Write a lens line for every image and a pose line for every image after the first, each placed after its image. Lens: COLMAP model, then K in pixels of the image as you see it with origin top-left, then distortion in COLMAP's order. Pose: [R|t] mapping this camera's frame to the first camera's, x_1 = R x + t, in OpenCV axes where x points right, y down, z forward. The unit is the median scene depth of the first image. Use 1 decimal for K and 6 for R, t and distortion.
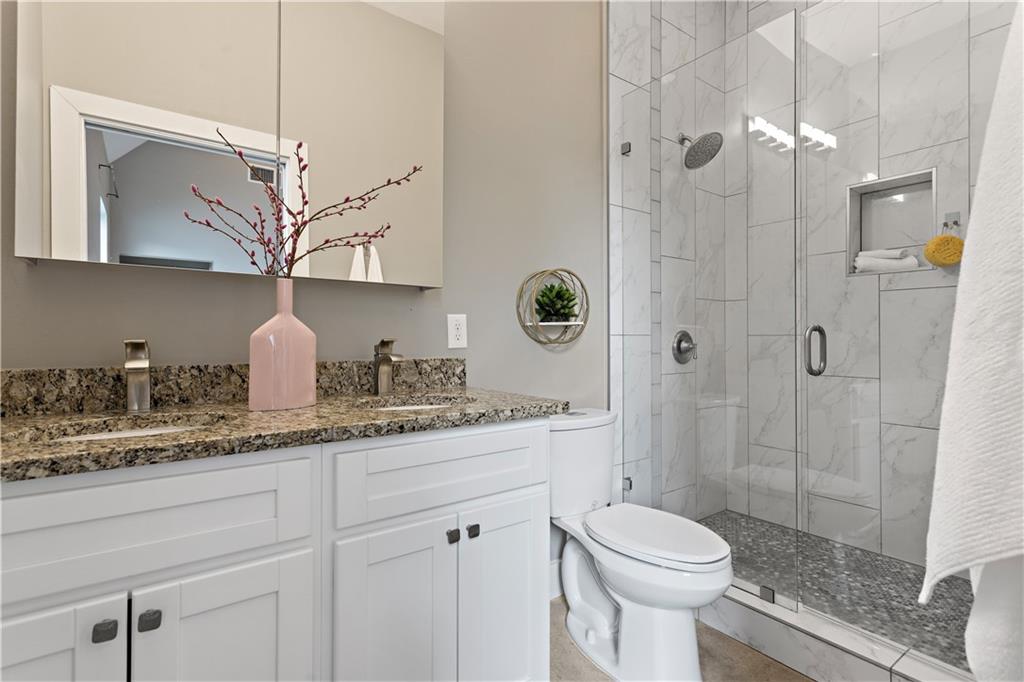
lens RADIAL K [[490.8, 0, 510.0], [0, 490.8, 336.7], [0, 0, 1]] dist [0.004056, 0.001432]
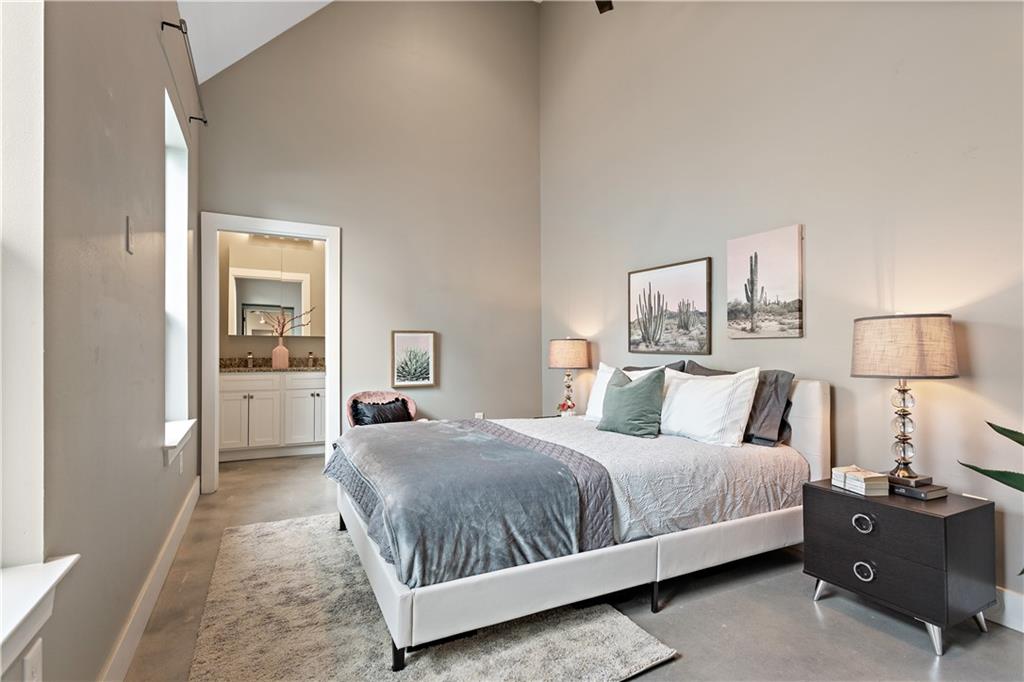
lens RADIAL K [[490.8, 0, 513.2], [0, 490.8, 345.2], [0, 0, 1]] dist [0.004056, 0.001432]
pose [[0.987327, 0.000539, -0.158701, 2.382511], [-0.000867, 0.999998, -0.001994, -0.046634], [0.158699, 0.002106, 0.987325, -3.121295]]
